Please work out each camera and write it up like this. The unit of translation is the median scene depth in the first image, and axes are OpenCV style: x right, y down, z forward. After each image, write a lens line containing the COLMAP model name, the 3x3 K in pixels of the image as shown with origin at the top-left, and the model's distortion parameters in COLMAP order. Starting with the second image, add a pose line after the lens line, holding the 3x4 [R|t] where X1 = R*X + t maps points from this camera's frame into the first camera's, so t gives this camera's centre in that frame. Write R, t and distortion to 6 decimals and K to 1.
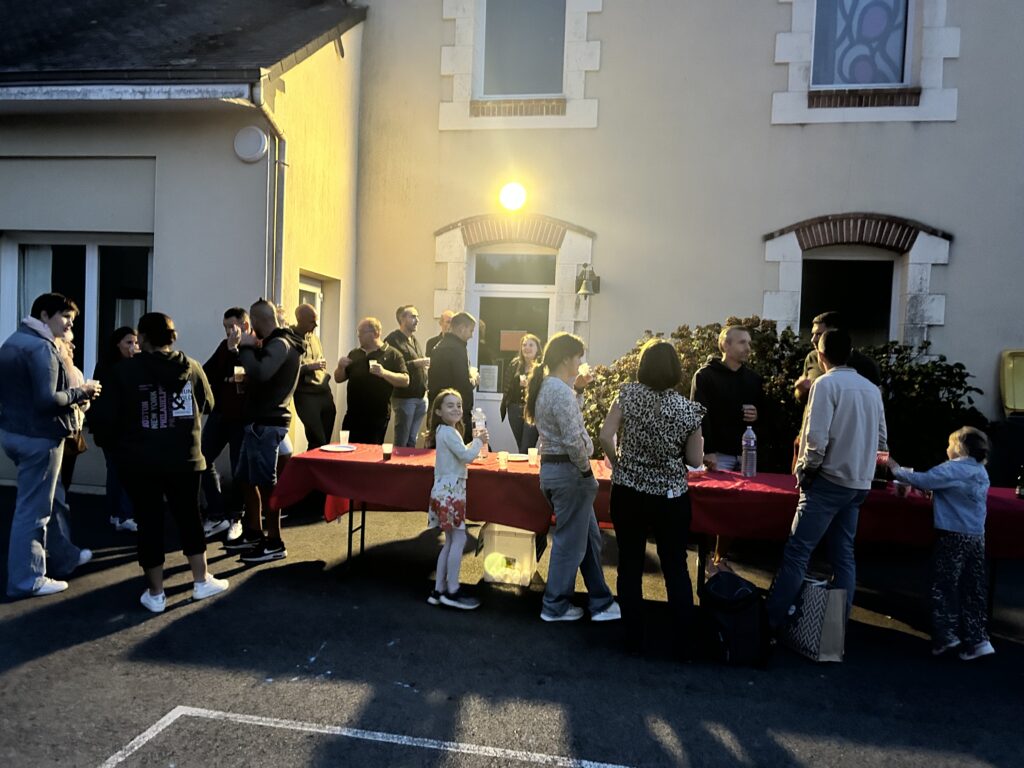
lens RADIAL K [[802.2, 0, 512.0], [0, 802.2, 384.0], [0, 0, 1]] dist [0.006600, 0.002905]
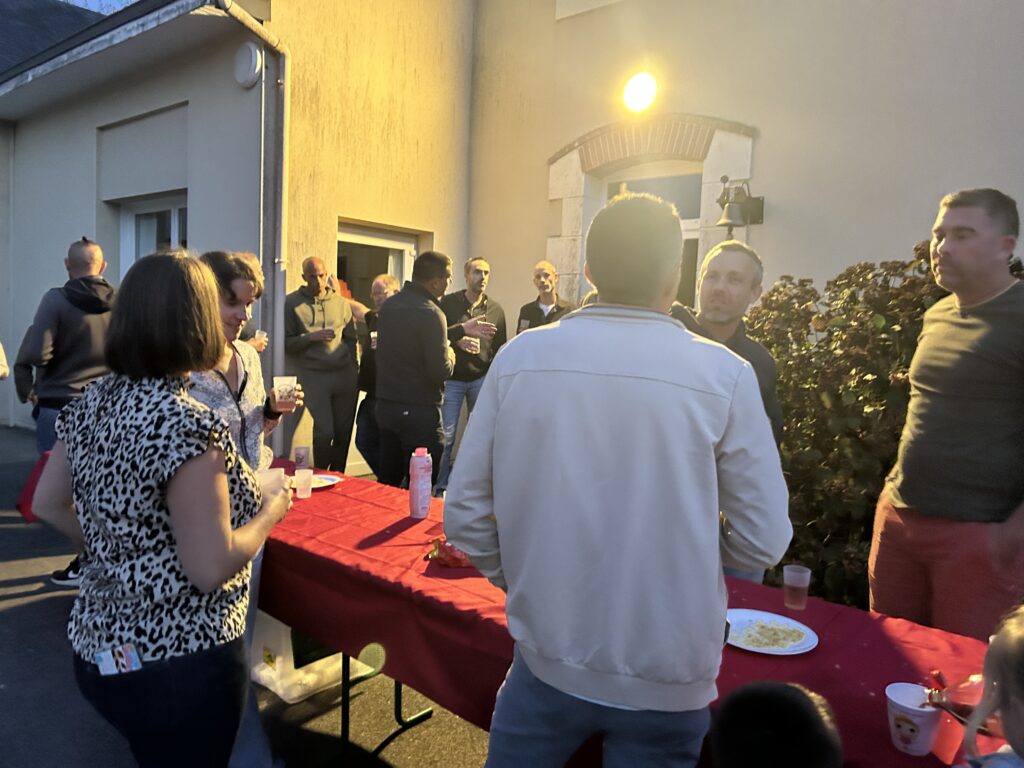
lens RADIAL K [[802.2, 0, 512.0], [0, 802.2, 384.0], [0, 0, 1]] dist [0.006600, 0.002905]
pose [[0.853379, 0.024689, -0.520705, 0.274146], [-0.016341, 0.999654, 0.020616, 0.004202], [0.521034, -0.009084, 0.853487, 0.353904]]
